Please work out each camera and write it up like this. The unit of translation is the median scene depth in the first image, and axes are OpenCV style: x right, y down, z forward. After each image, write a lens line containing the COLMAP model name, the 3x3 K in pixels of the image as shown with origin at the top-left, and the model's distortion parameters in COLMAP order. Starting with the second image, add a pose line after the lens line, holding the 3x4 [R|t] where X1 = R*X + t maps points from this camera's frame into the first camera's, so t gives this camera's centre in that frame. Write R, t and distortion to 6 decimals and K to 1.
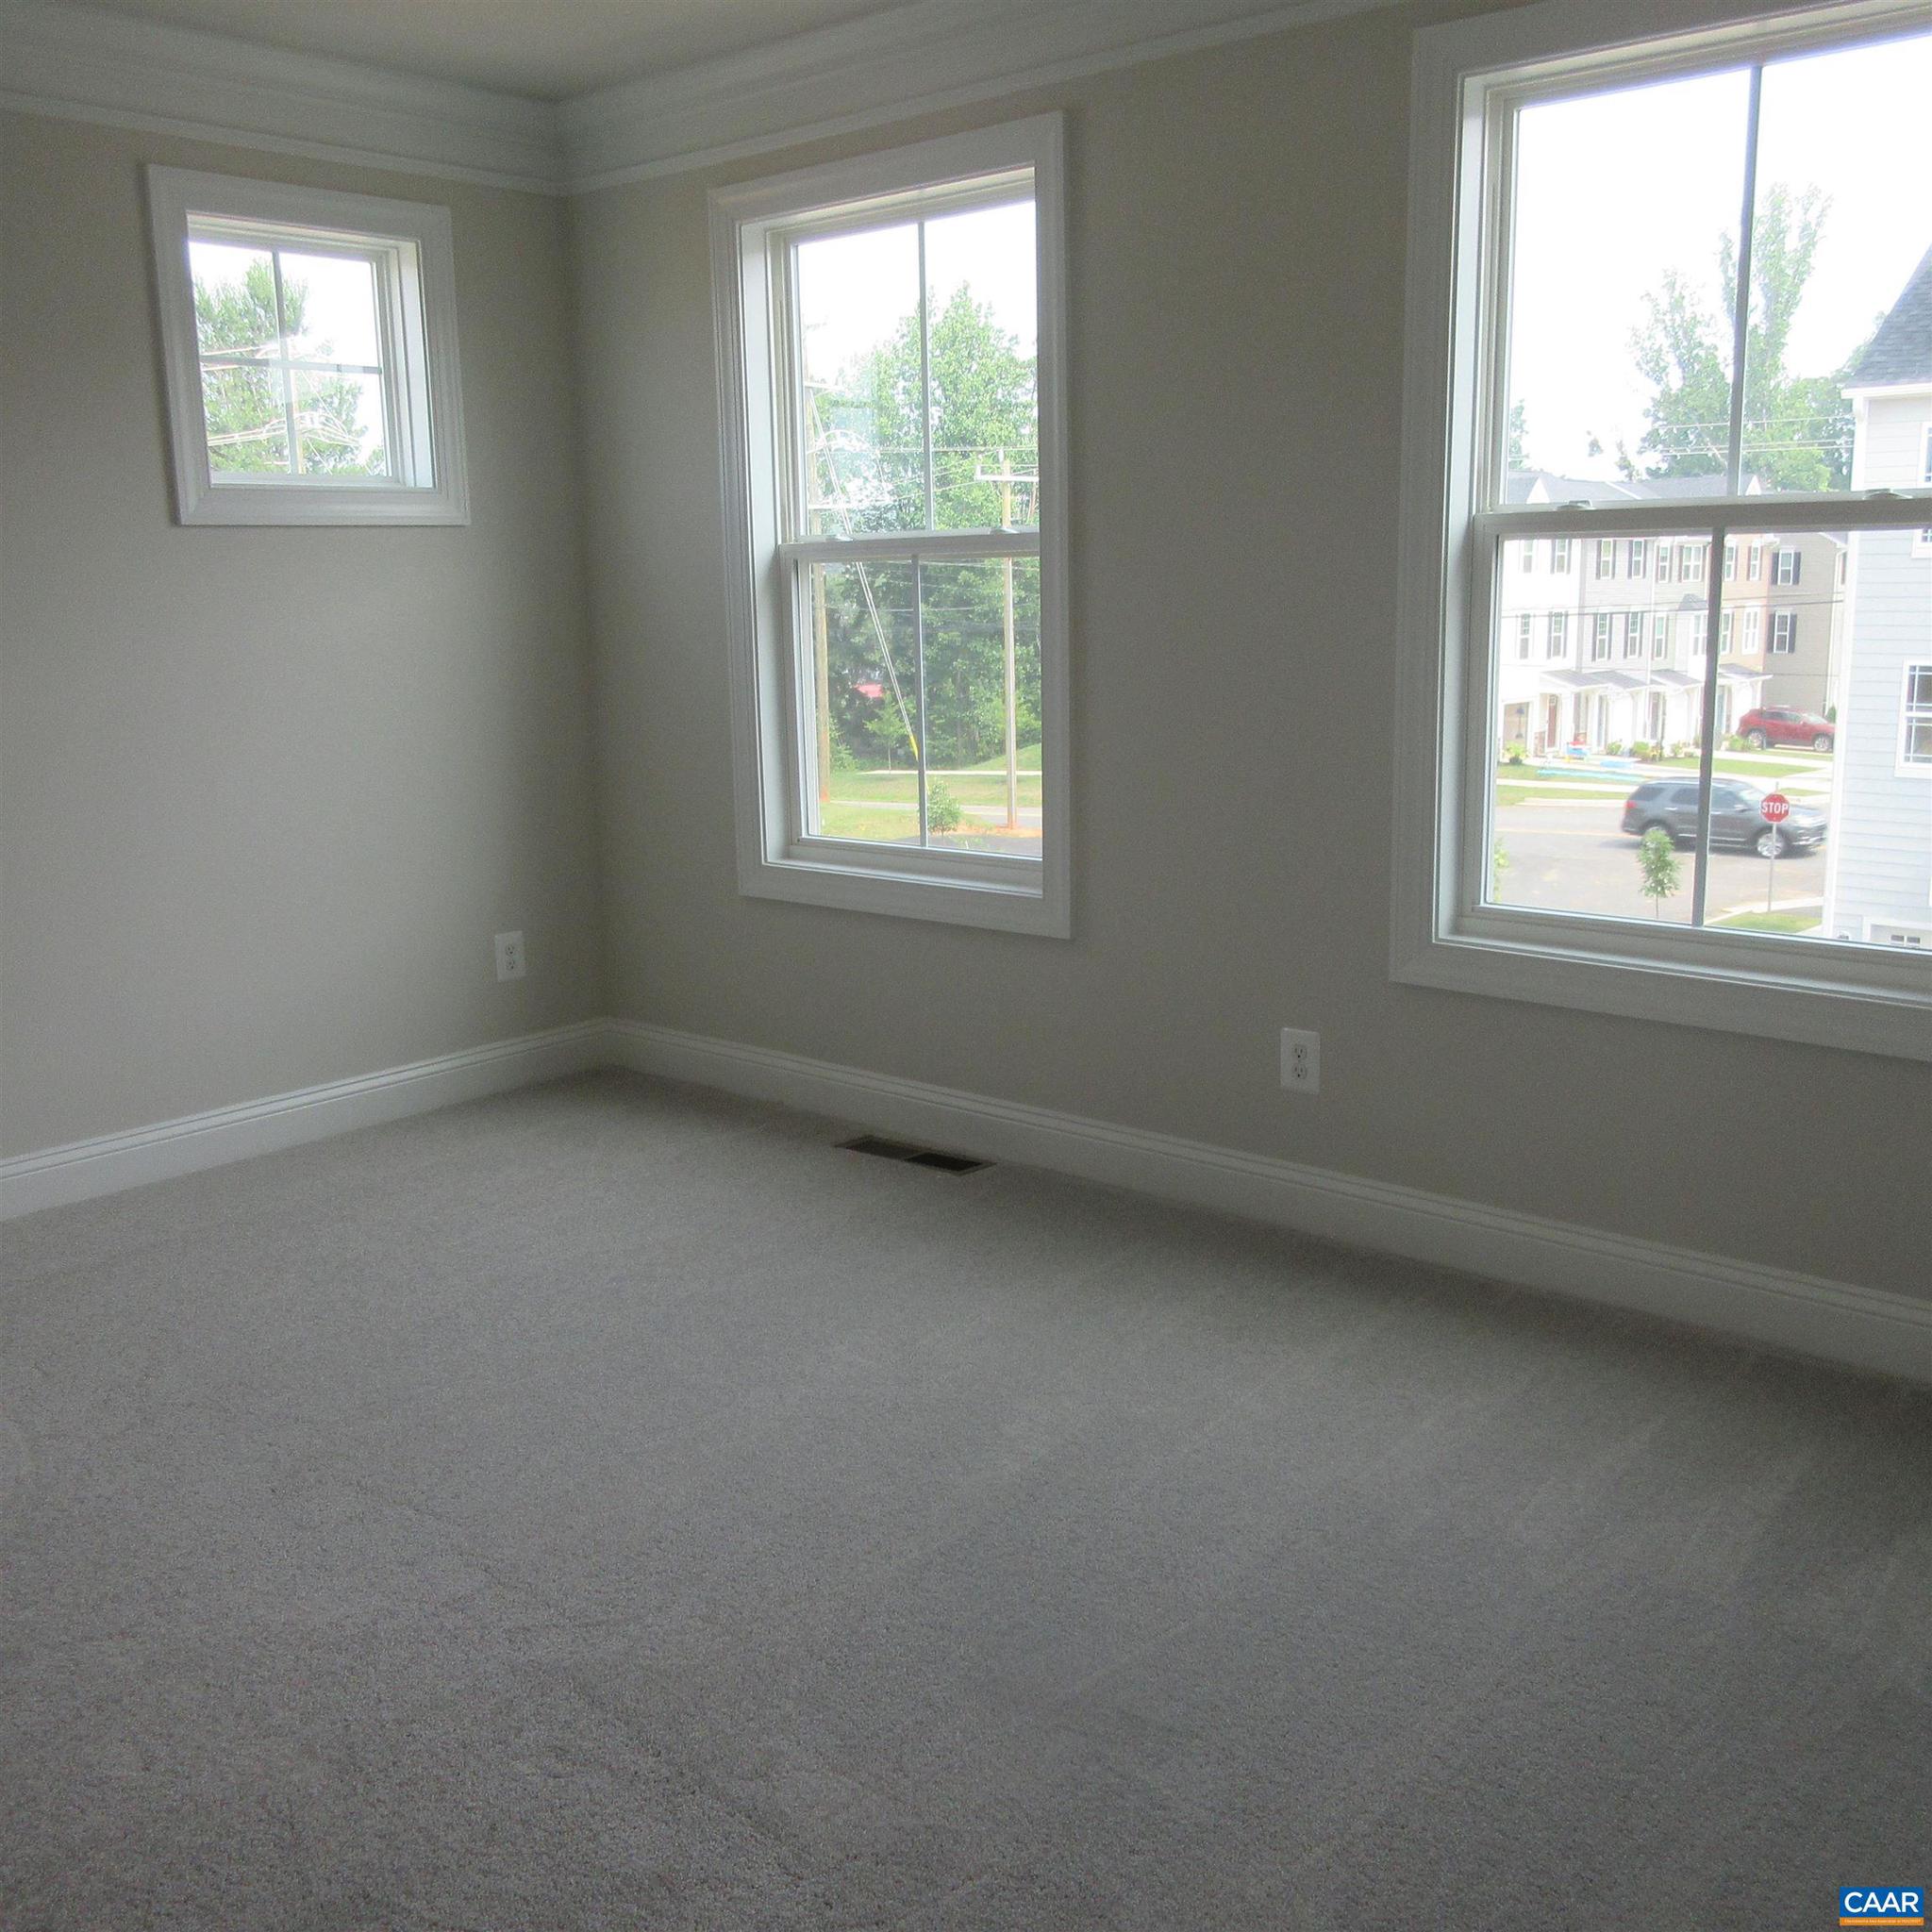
lens RADIAL K [[1922.8, 0, 955.3], [0, 1922.8, 966.7], [0, 0, 1]] dist [-0.002447, 0.000000]
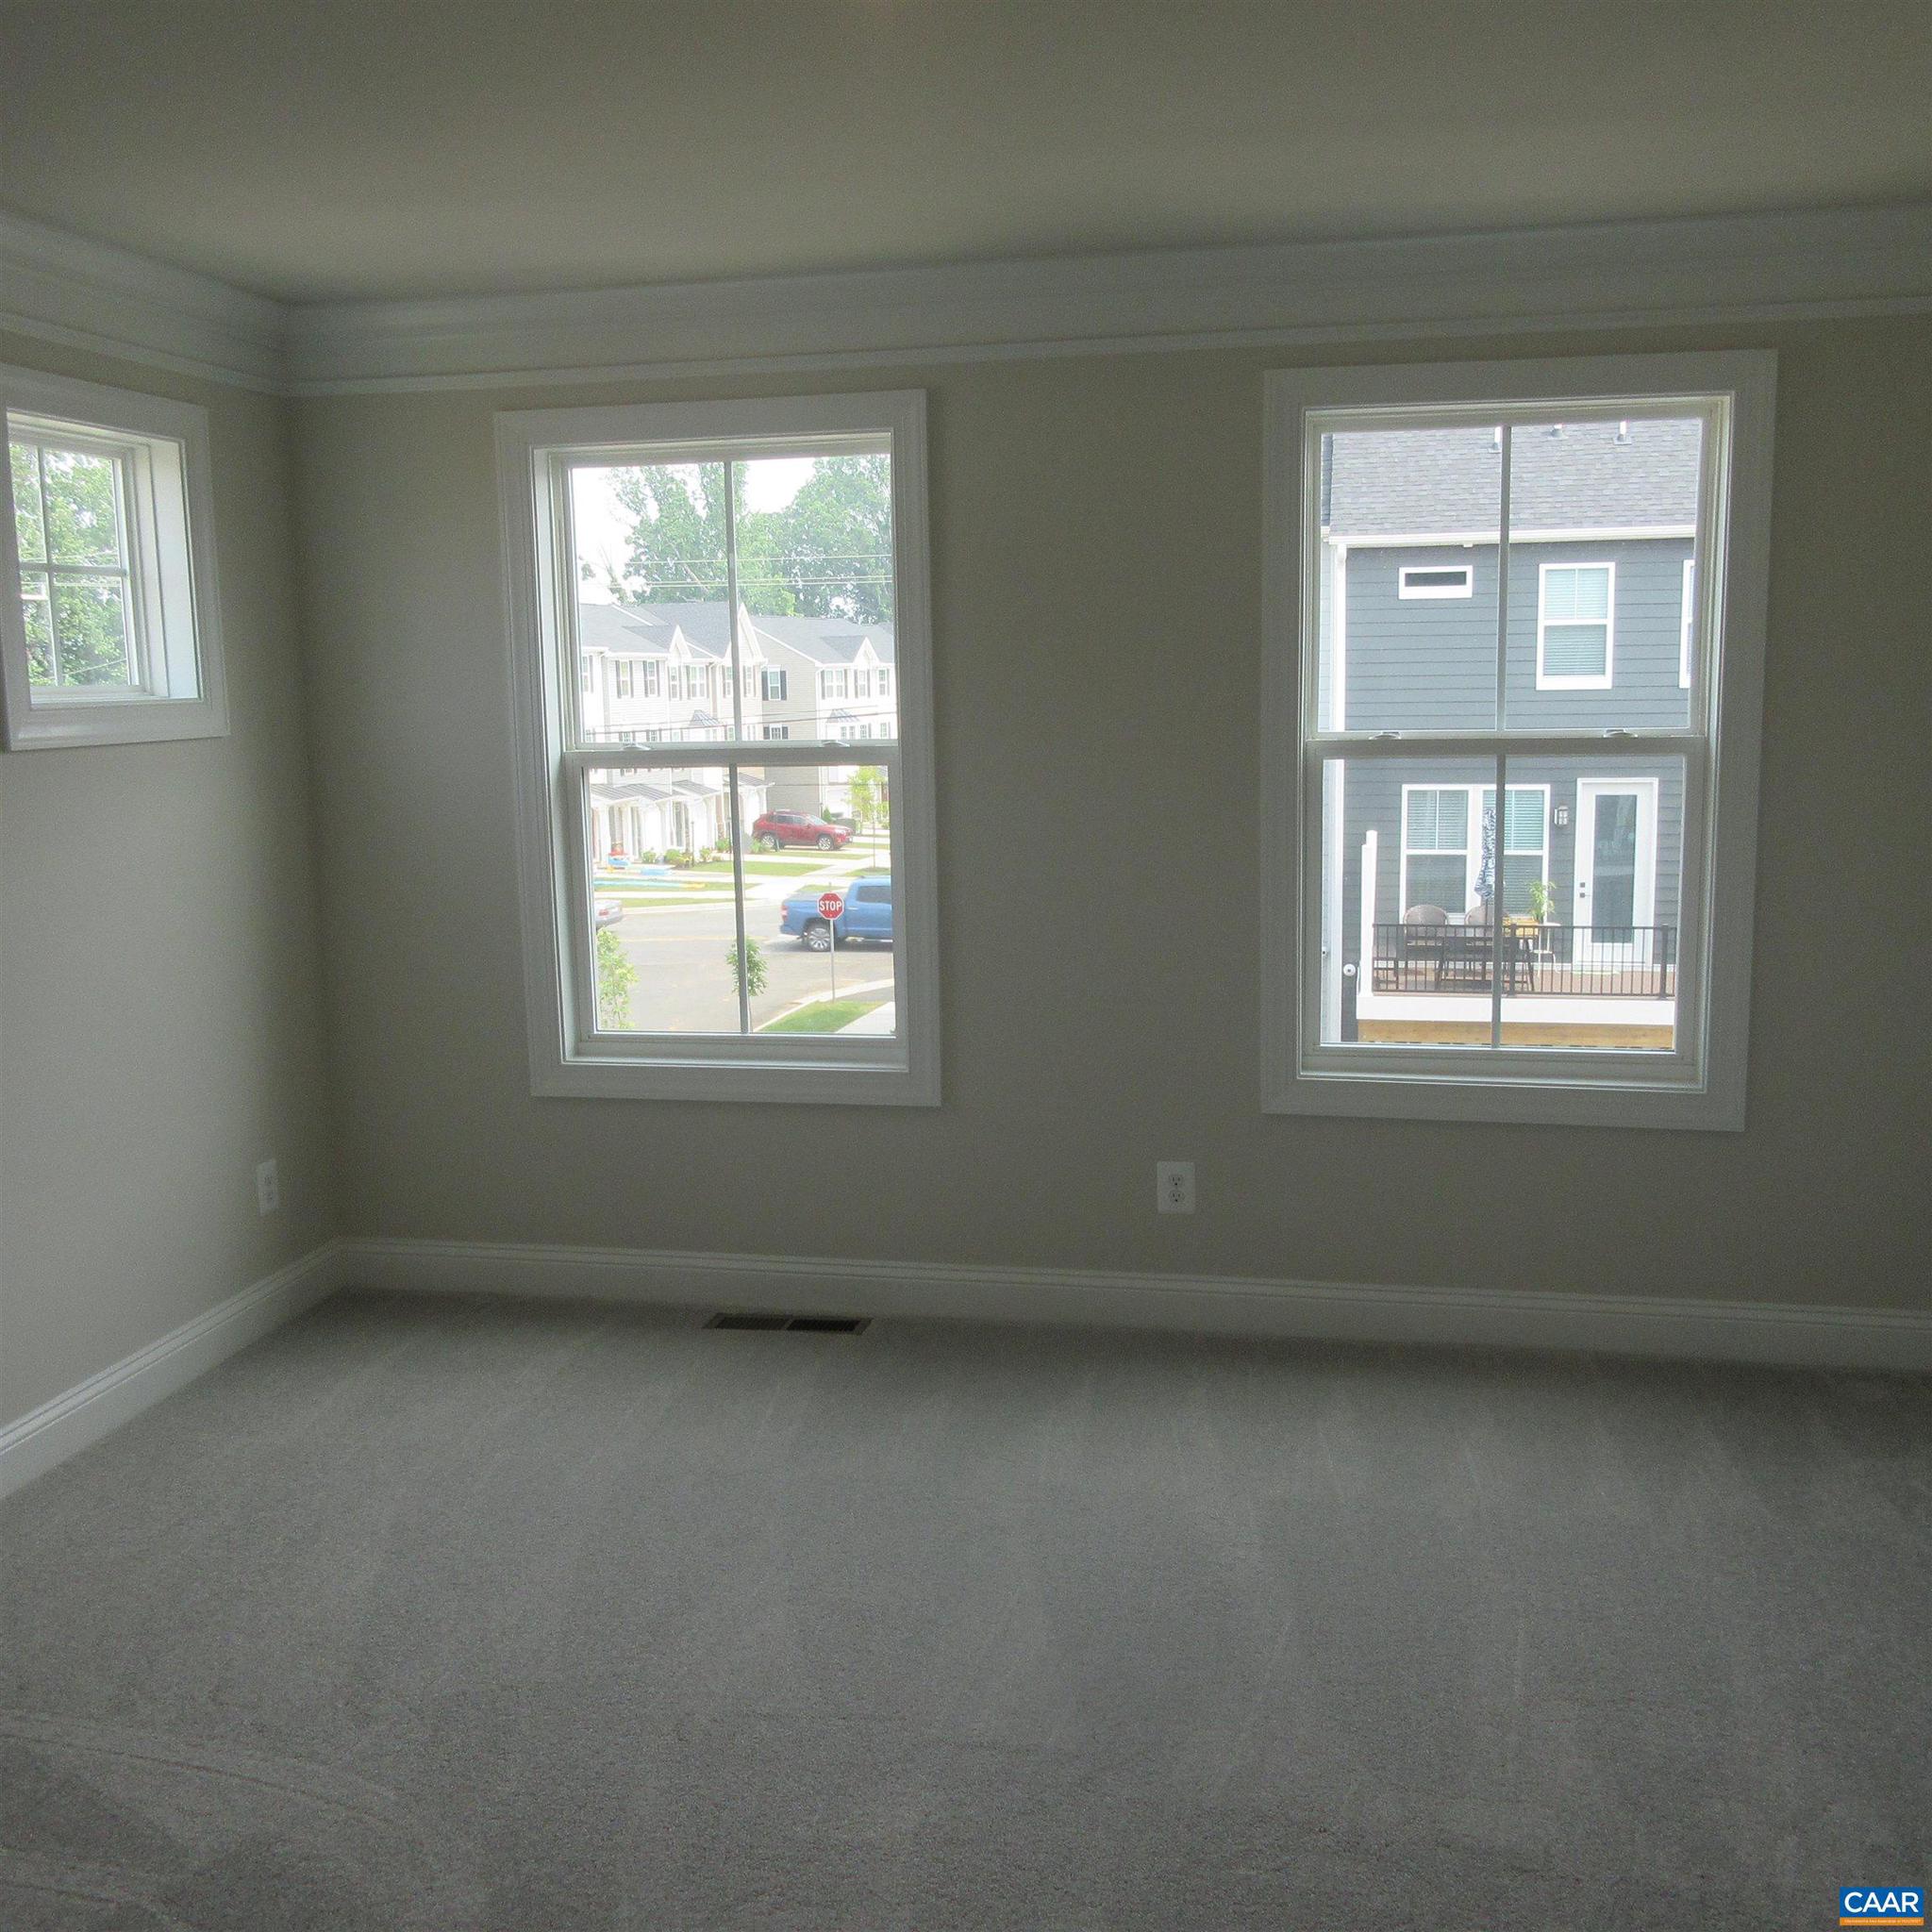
lens RADIAL K [[1922.8, 0, 975.5], [0, 1922.8, 963.7], [0, 0, 1]] dist [-0.002447, 0.000000]
pose [[0.867464, -0.072672, 0.492164, -0.401758], [0.101484, 0.994321, -0.032051, -0.050700], [-0.487040, 0.077750, 0.869912, 0.009354]]
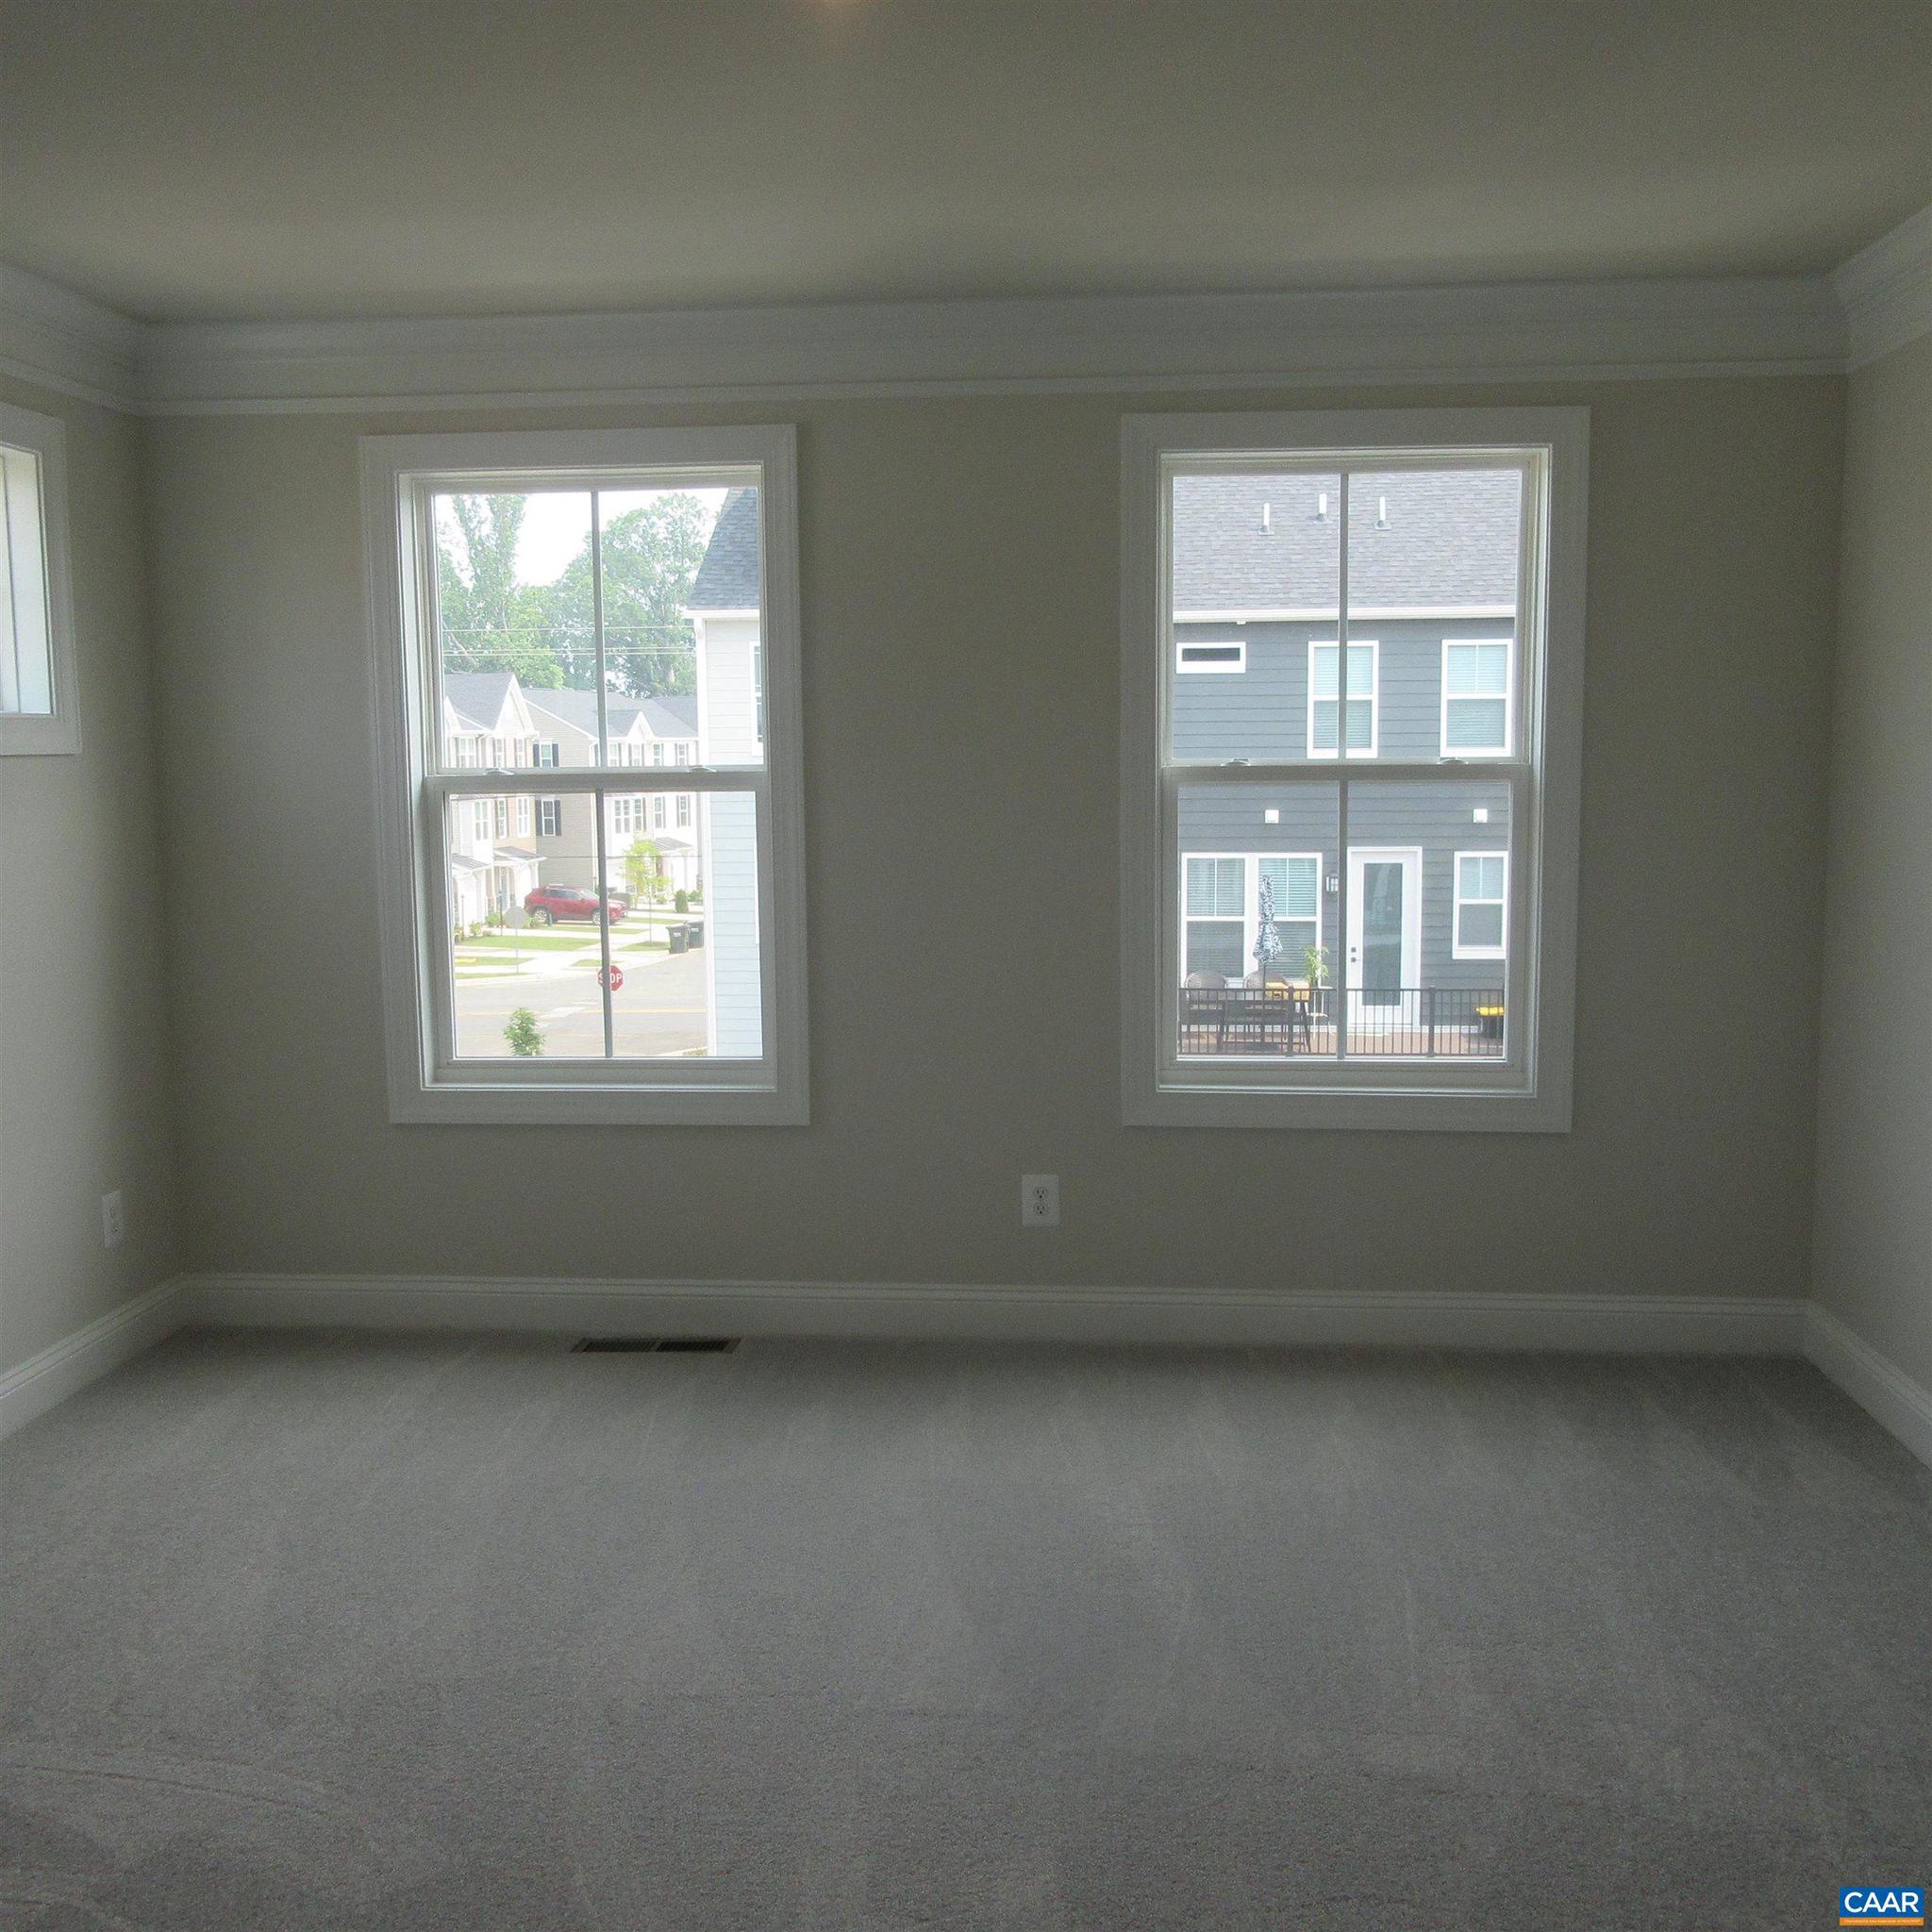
lens RADIAL K [[1922.8, 0, 980.9], [0, 1922.8, 961.9], [0, 0, 1]] dist [-0.002447, 0.000000]
pose [[0.801460, -0.056230, 0.595399, -0.455273], [0.113740, 0.991731, -0.059444, -0.026350], [-0.587133, 0.115362, 0.801228, 0.016966]]
